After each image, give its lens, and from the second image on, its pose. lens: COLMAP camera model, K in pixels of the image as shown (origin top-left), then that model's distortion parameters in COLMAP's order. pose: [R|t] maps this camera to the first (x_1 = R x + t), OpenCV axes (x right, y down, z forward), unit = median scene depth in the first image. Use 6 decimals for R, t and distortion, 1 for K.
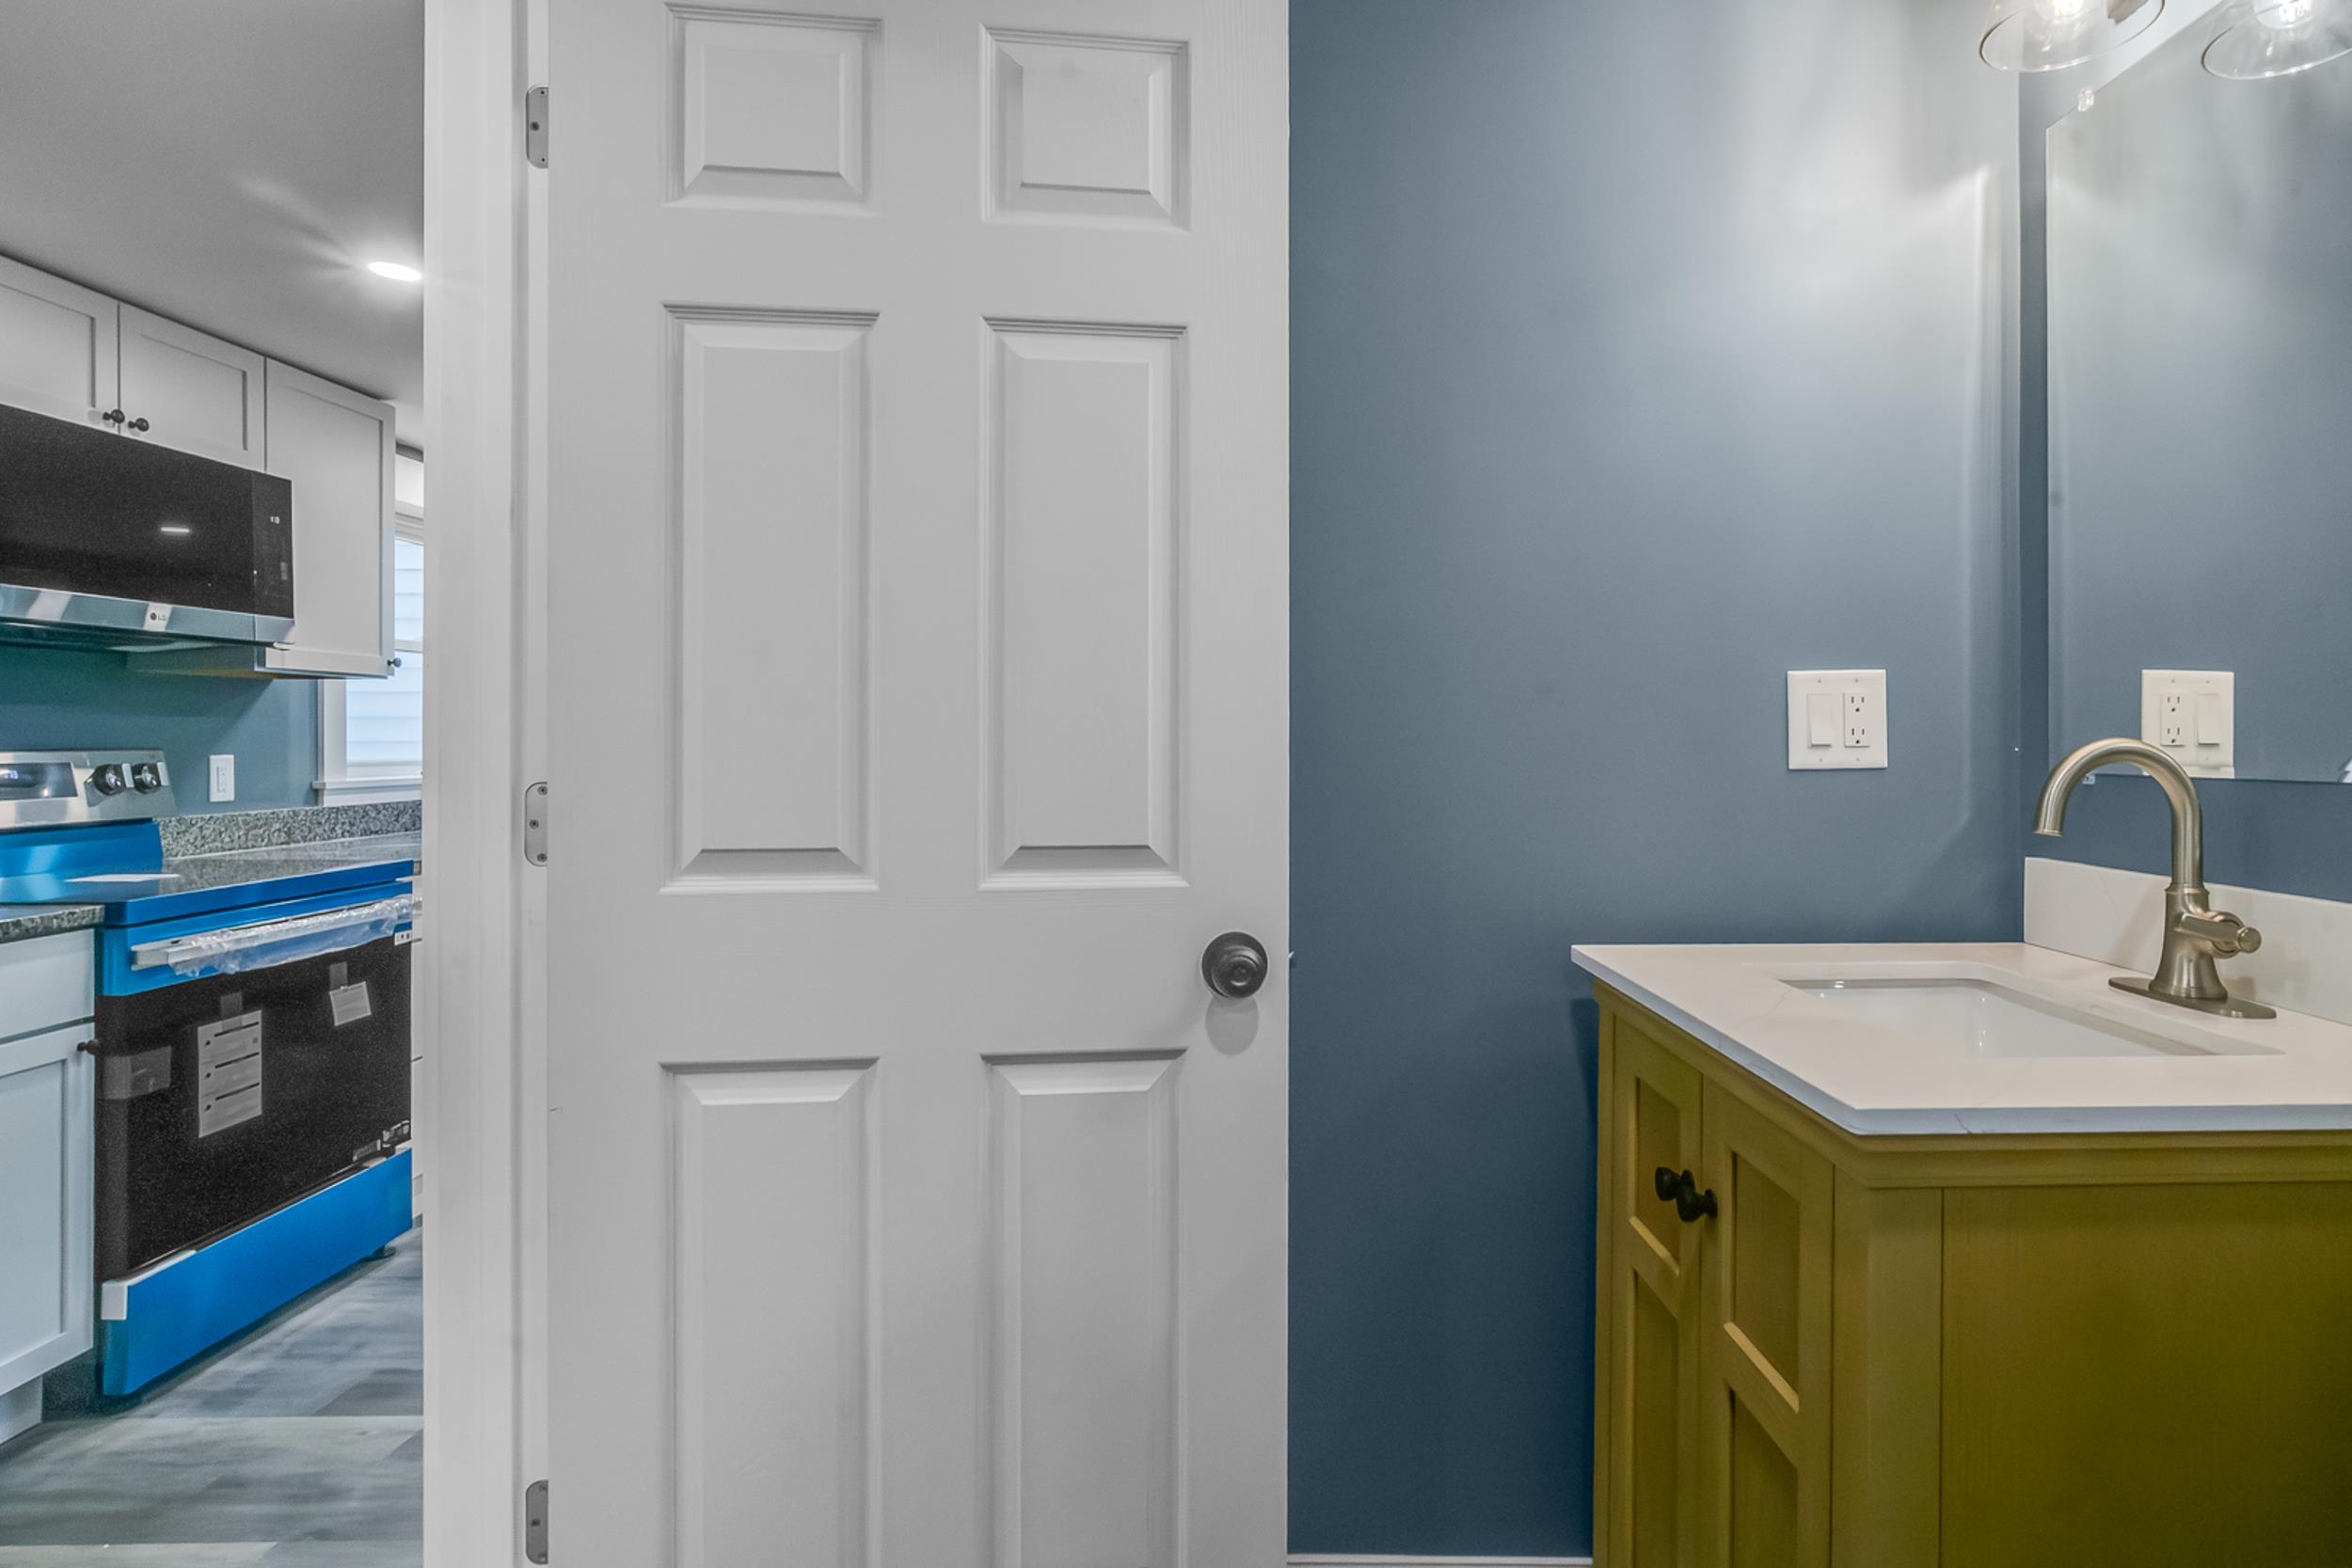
lens RADIAL K [[1206.4, 0, 1174.4], [0, 1206.4, 718.9], [0, 0, 1]] dist [-0.001248, -0.000401]
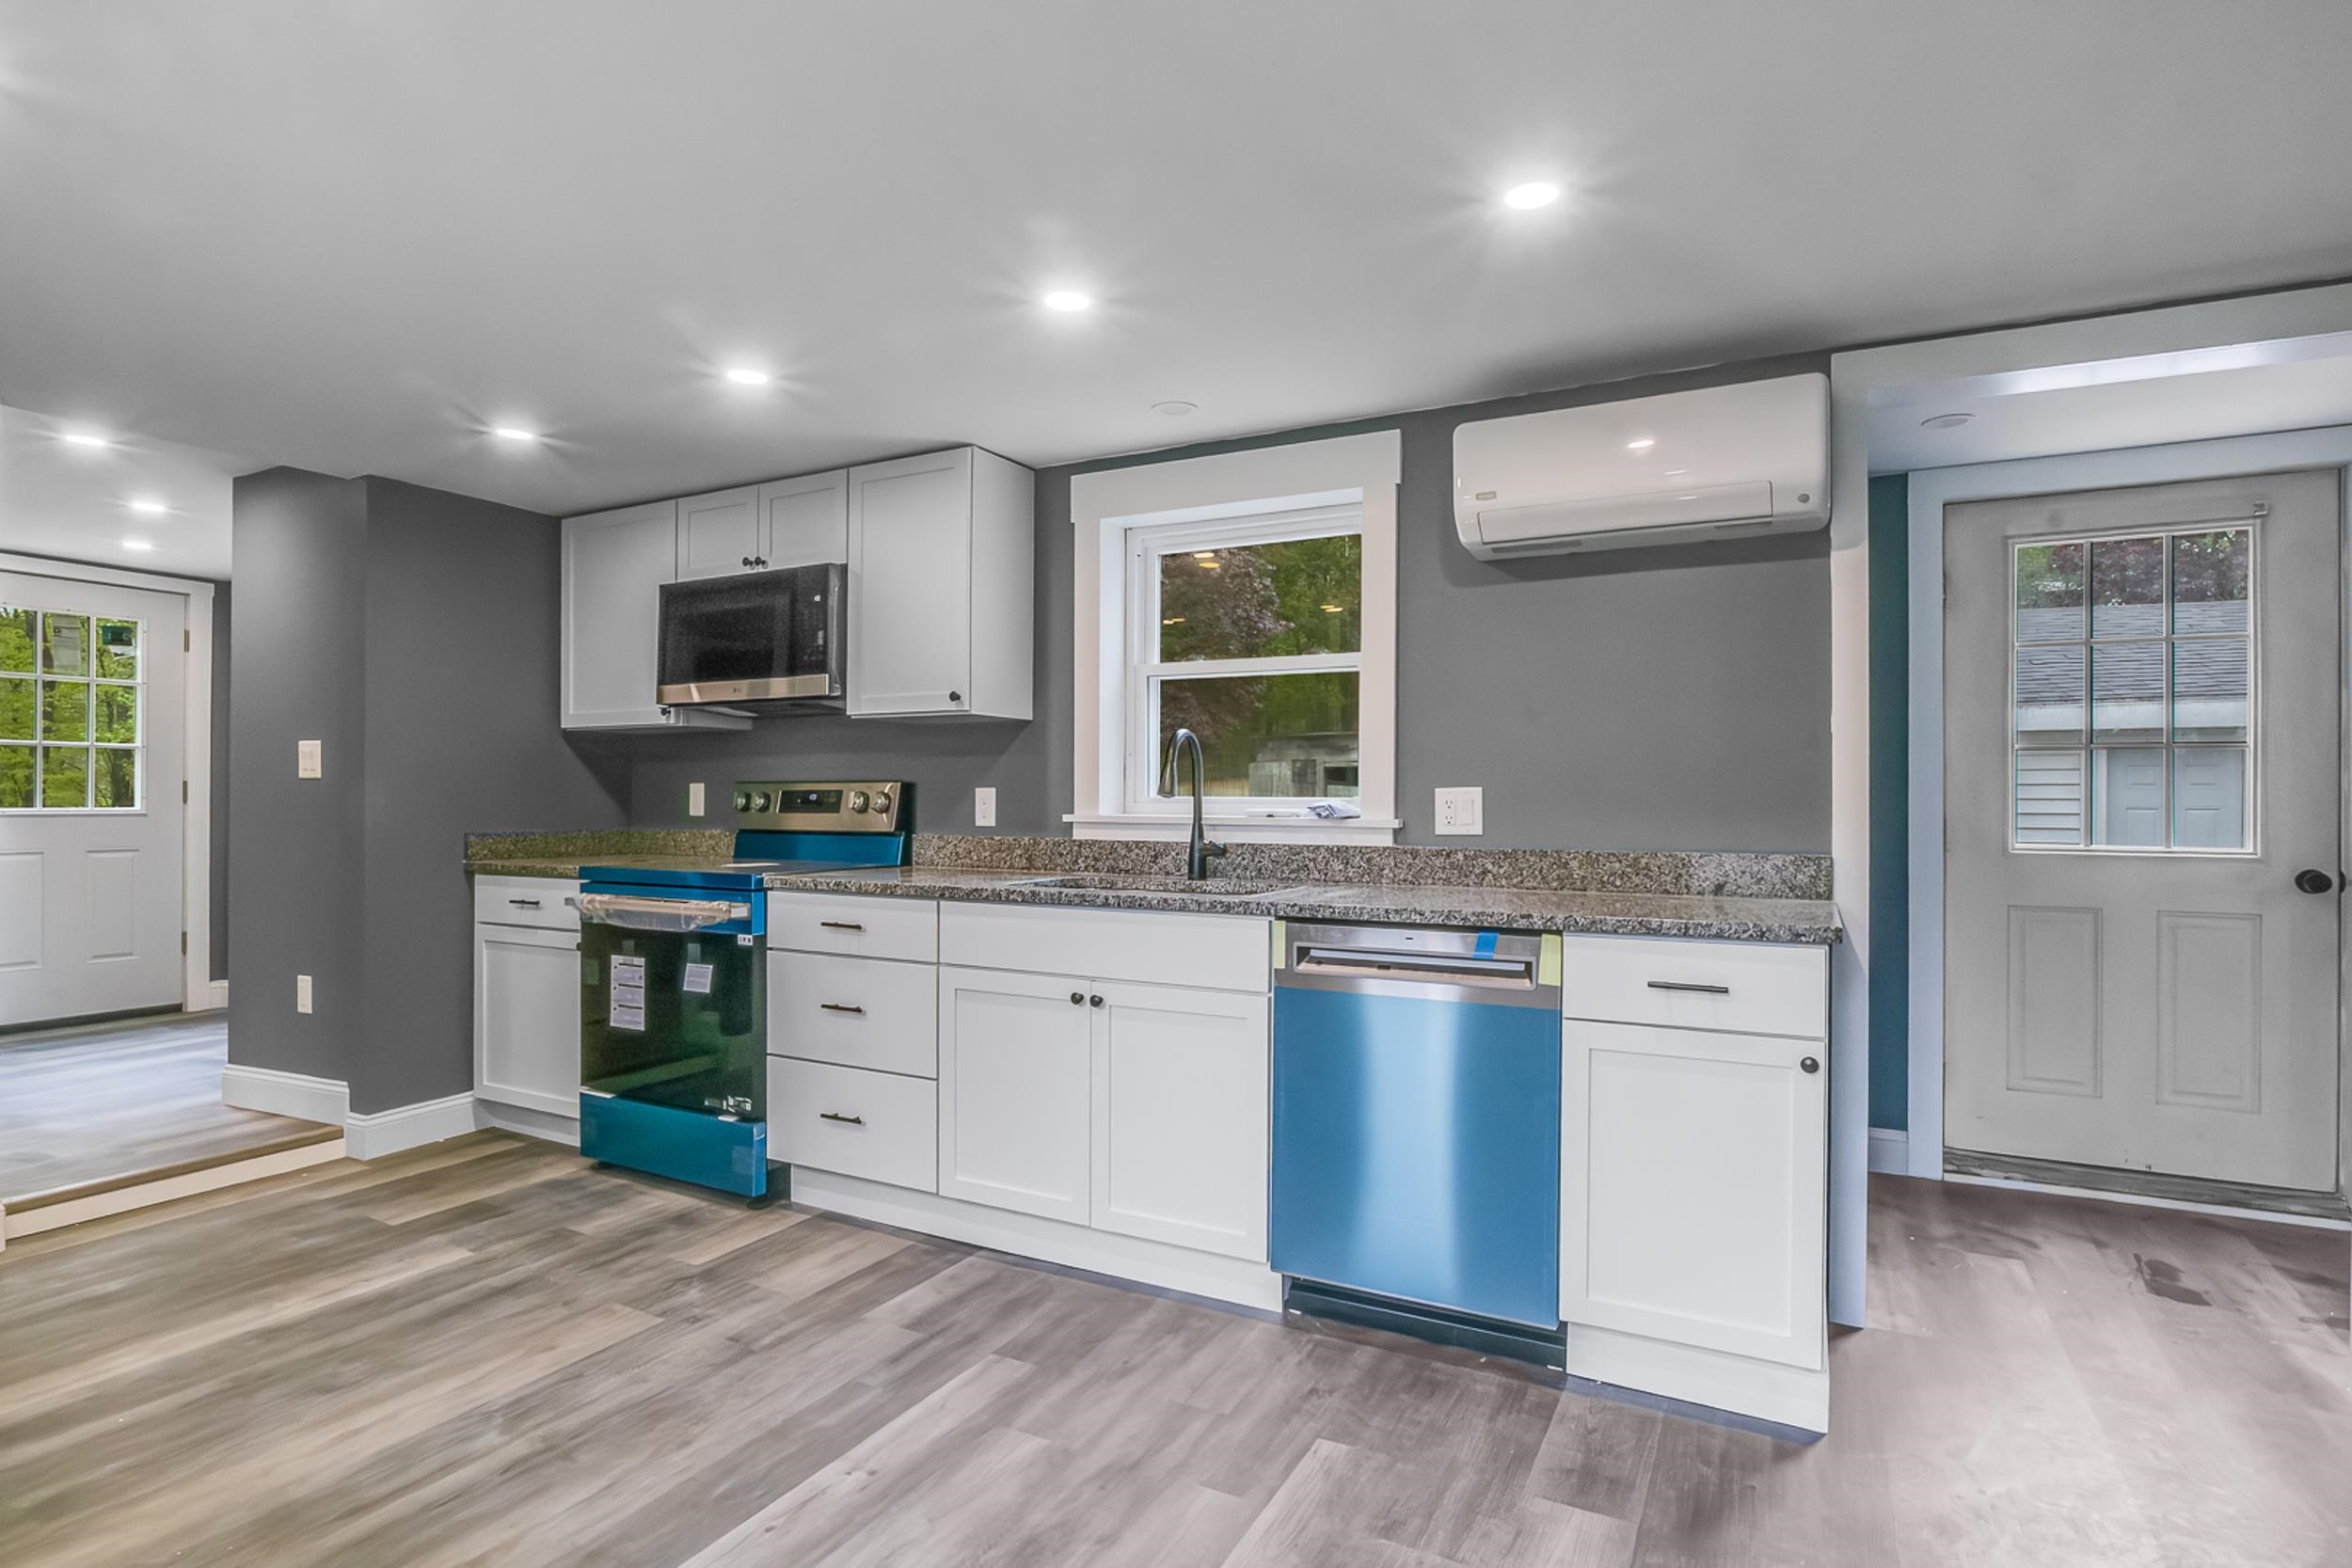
lens RADIAL K [[1187.2, 0, 1177.8], [0, 1187.2, 795.8], [0, 0, 1]] dist [-0.000617, -0.000264]
pose [[-0.436967, -0.005499, -0.899461, 0.204937], [0.009539, 0.999897, -0.010747, 0.058084], [0.899427, -0.013276, -0.436869, 1.860875]]
